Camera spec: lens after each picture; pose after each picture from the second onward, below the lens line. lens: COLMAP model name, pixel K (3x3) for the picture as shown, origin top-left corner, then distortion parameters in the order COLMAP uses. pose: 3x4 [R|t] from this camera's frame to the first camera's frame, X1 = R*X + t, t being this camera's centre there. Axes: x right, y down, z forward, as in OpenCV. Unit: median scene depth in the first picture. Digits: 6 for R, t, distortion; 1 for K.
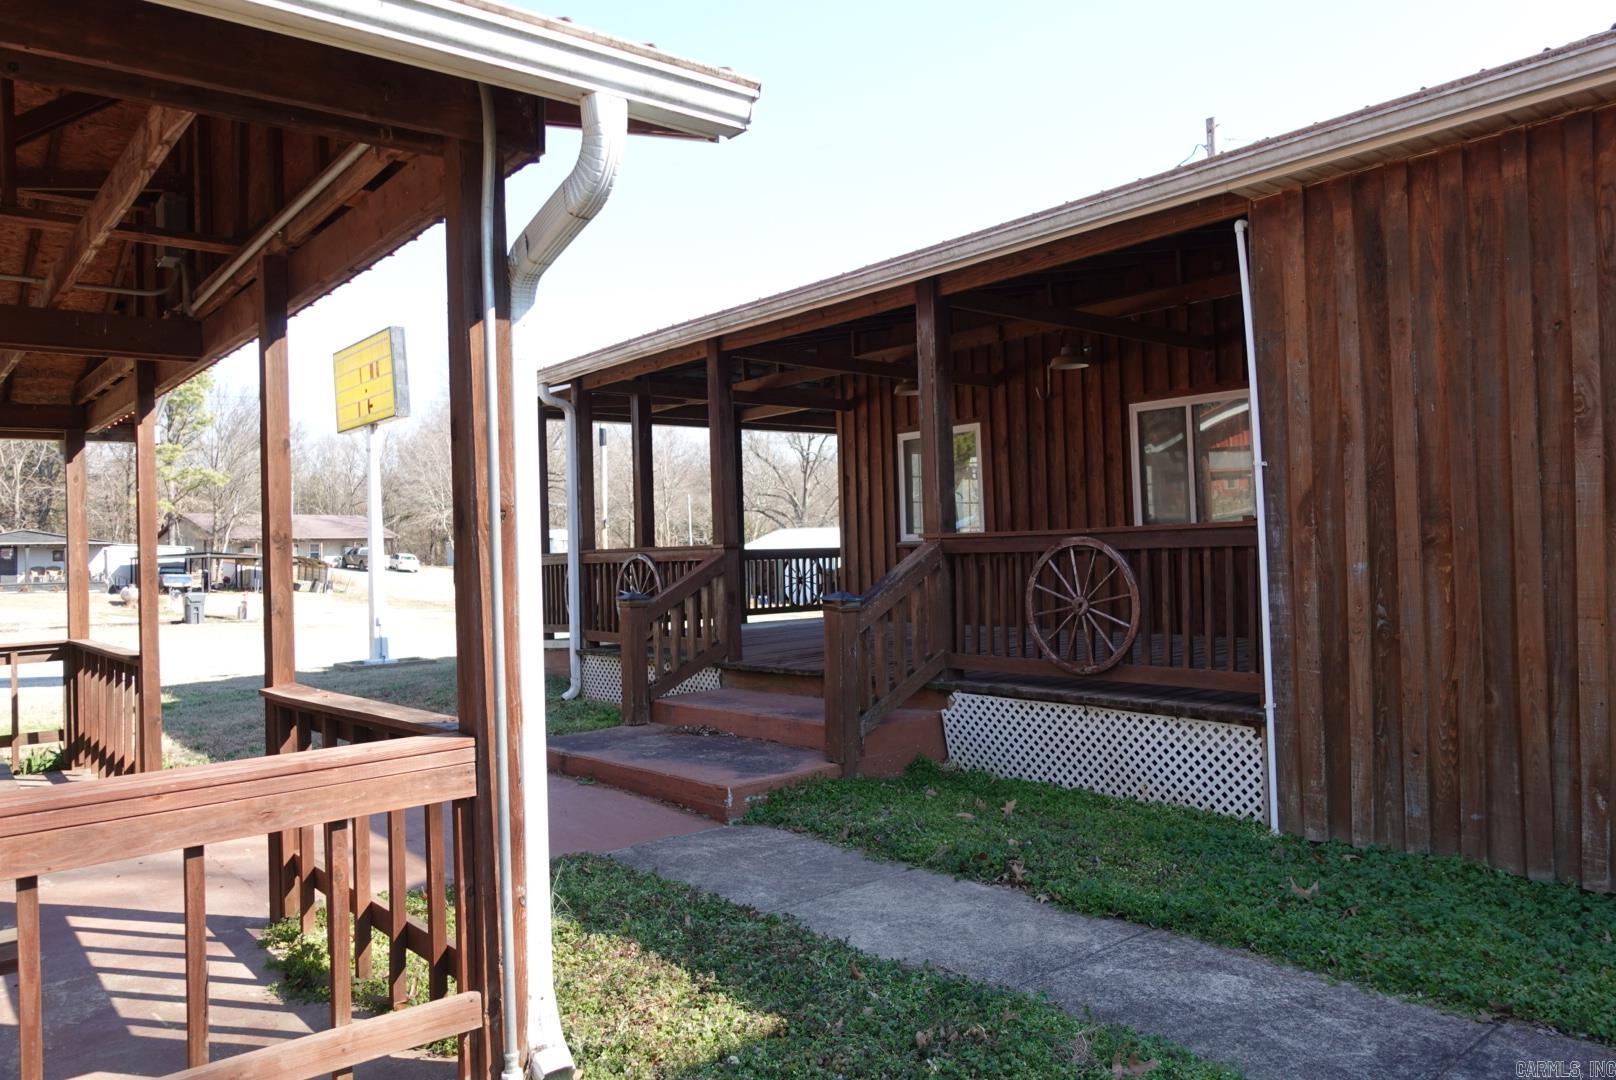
lens RADIAL K [[1117.8, 0, 807.9], [0, 1117.8, 541.5], [0, 0, 1]] dist [-0.004926, -0.005340]
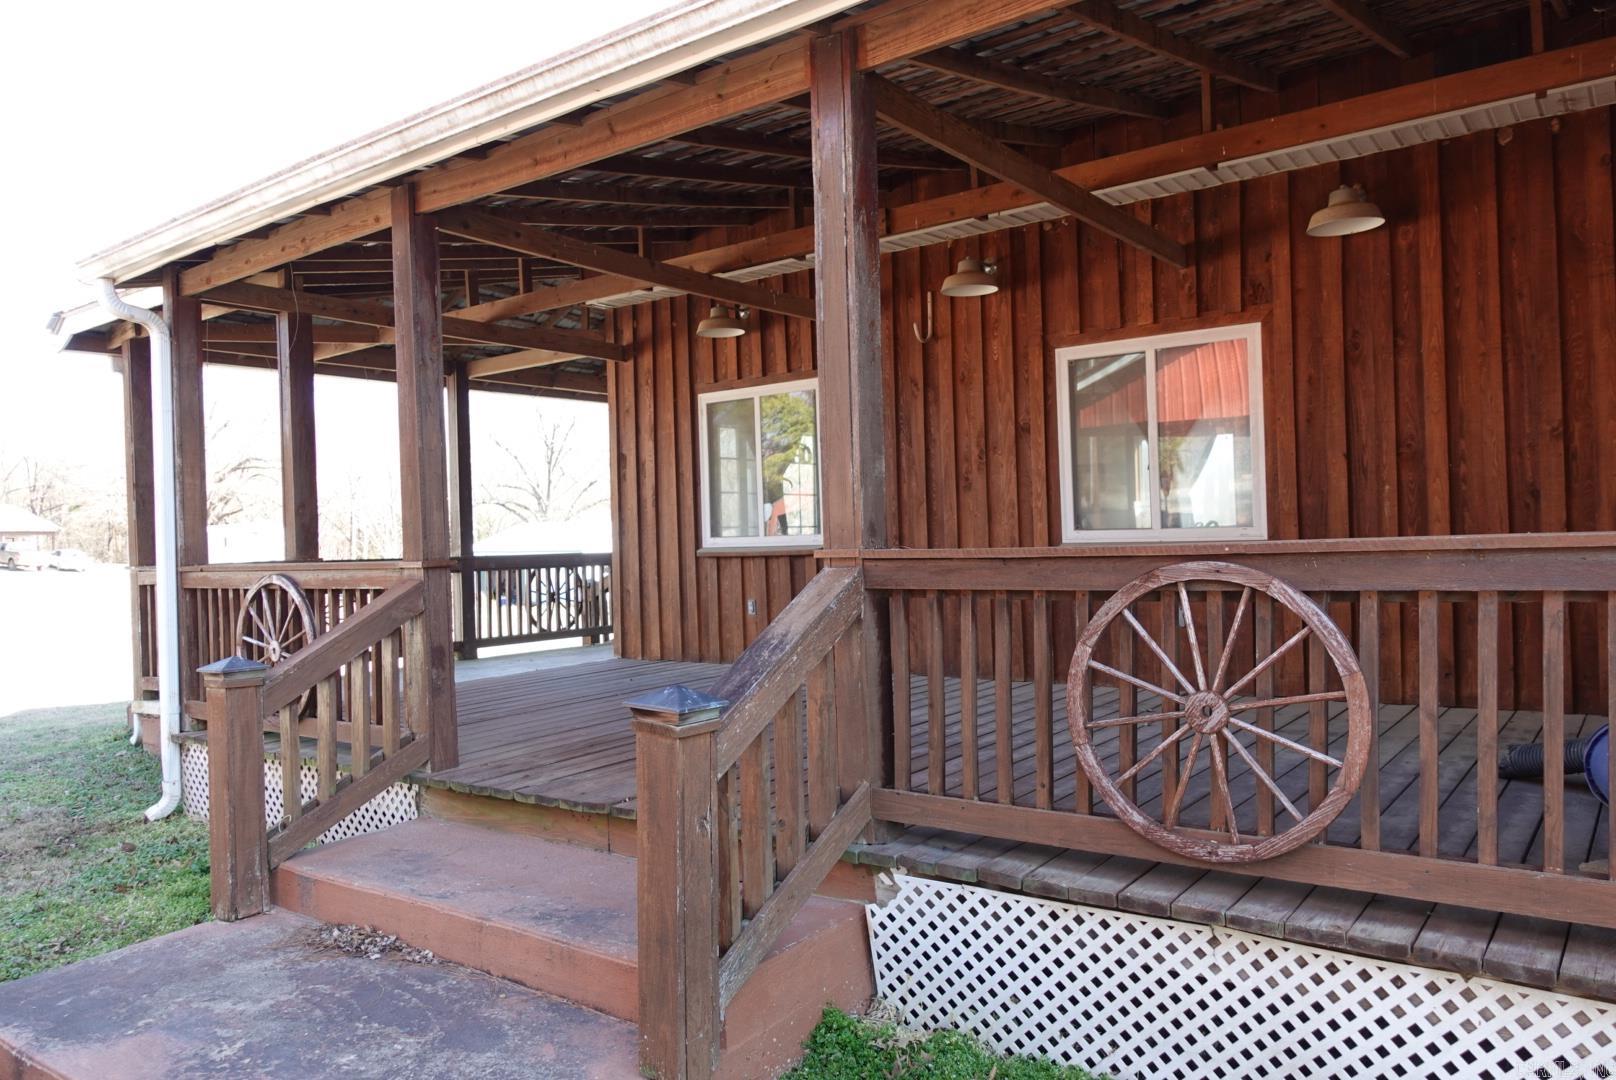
lens RADIAL K [[1117.8, 0, 807.6], [0, 1117.8, 541.7], [0, 0, 1]] dist [-0.004926, -0.005340]
pose [[0.974584, -0.000608, 0.224021, -0.011693], [-0.000709, 0.999983, 0.005797, -0.009418], [-0.224021, -0.005808, 0.974567, 0.368057]]
